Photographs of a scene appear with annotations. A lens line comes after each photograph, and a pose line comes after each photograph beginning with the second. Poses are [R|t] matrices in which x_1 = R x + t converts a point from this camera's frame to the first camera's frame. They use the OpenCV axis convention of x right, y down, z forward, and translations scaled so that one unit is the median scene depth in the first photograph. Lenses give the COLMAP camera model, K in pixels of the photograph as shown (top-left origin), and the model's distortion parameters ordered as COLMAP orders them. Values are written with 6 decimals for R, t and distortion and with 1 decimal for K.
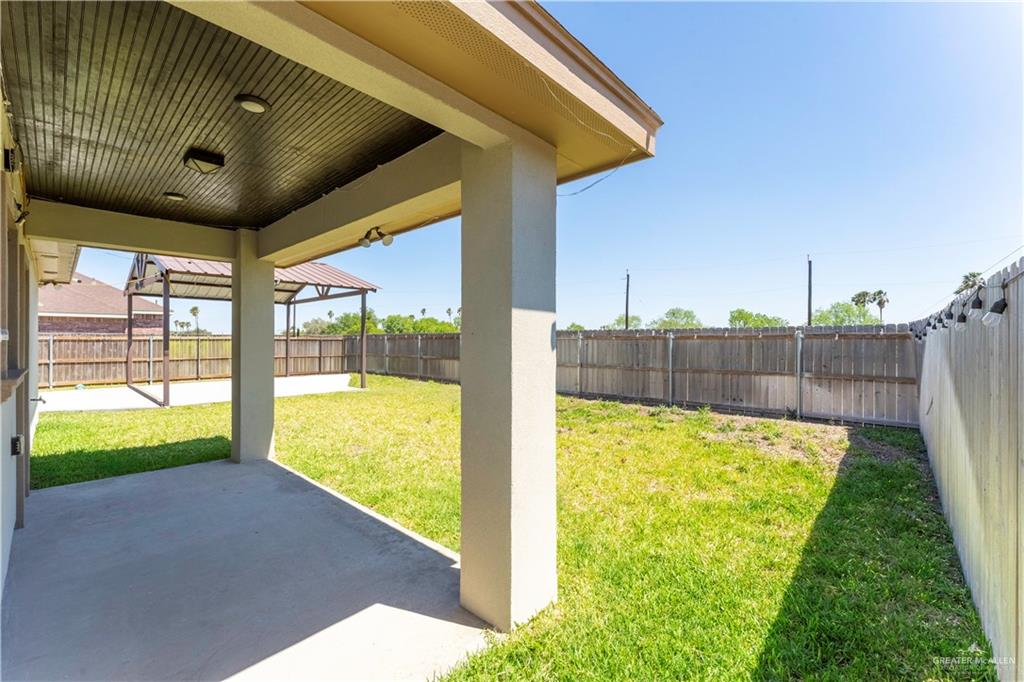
lens RADIAL K [[420.5, 0, 512.0], [0, 420.5, 341.0], [0, 0, 1]] dist [-0.000255, -0.000023]
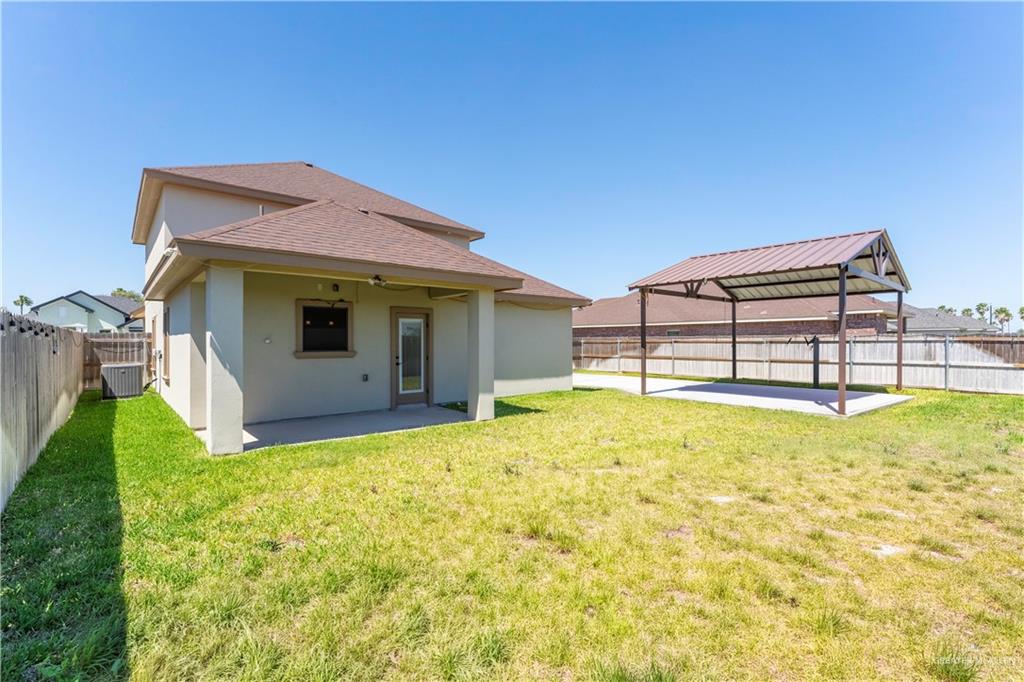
lens RADIAL K [[481.7, 0, 512.0], [0, 481.7, 341.0], [0, 0, 1]] dist [-0.000246, -0.000048]
pose [[-0.133983, -0.003200, -0.990979, 0.575418], [0.001663, 0.999993, -0.003454, -0.000502], [0.990982, -0.002110, -0.133976, 0.688329]]
